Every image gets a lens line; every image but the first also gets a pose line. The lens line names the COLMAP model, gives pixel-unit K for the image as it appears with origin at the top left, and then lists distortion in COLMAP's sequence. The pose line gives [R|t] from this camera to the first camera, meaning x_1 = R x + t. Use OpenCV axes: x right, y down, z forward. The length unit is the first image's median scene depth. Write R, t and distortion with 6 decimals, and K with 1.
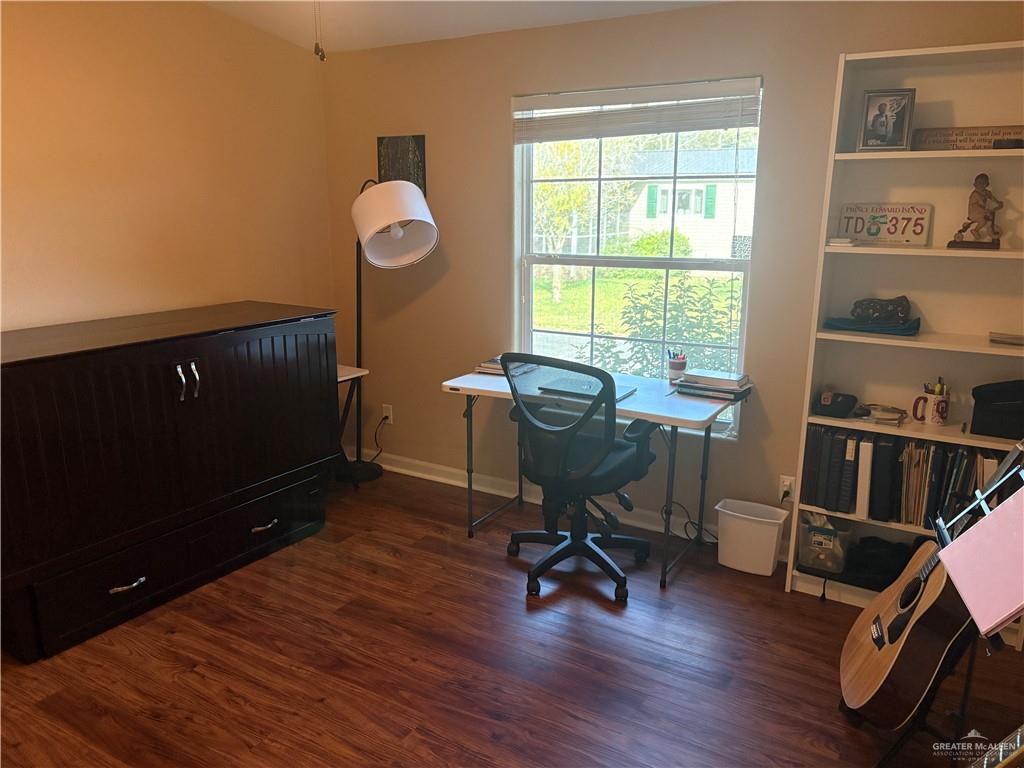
lens RADIAL K [[778.5, 0, 508.4], [0, 778.5, 382.0], [0, 0, 1]] dist [0.029329, -0.011400]
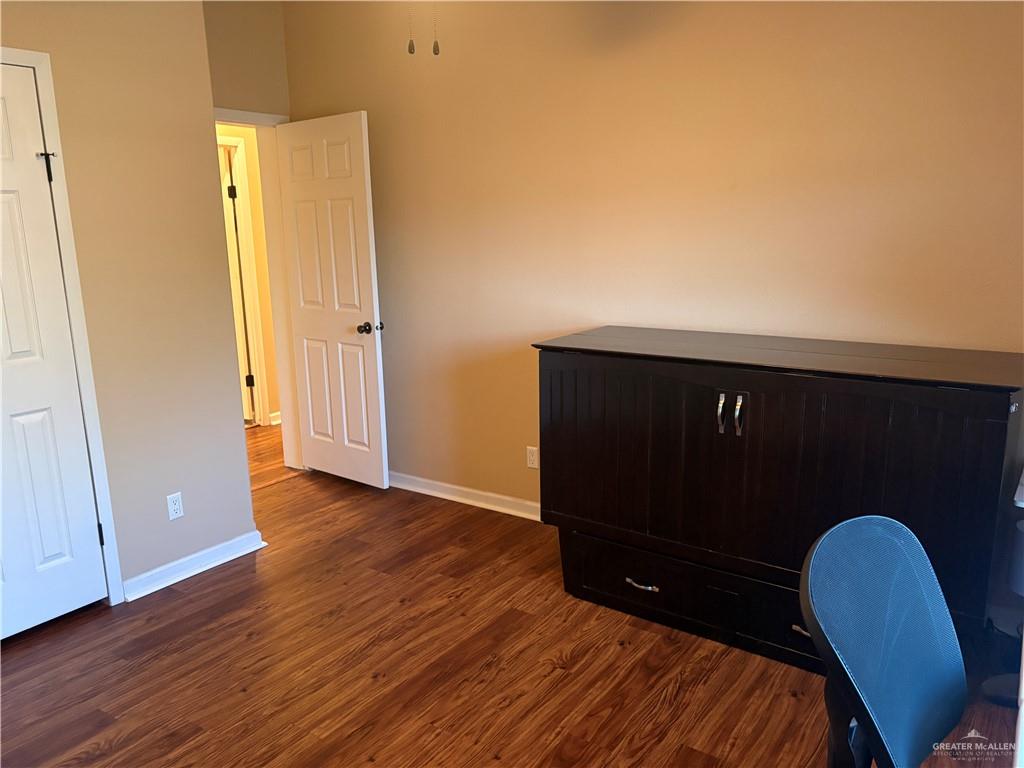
lens RADIAL K [[778.5, 0, 508.4], [0, 778.5, 386.3], [0, 0, 1]] dist [0.029329, -0.011400]
pose [[-0.071322, 0.207859, -0.975555, 0.522513], [-0.196455, 0.955961, 0.218047, -0.198690], [0.977916, 0.207204, -0.027346, 0.868014]]
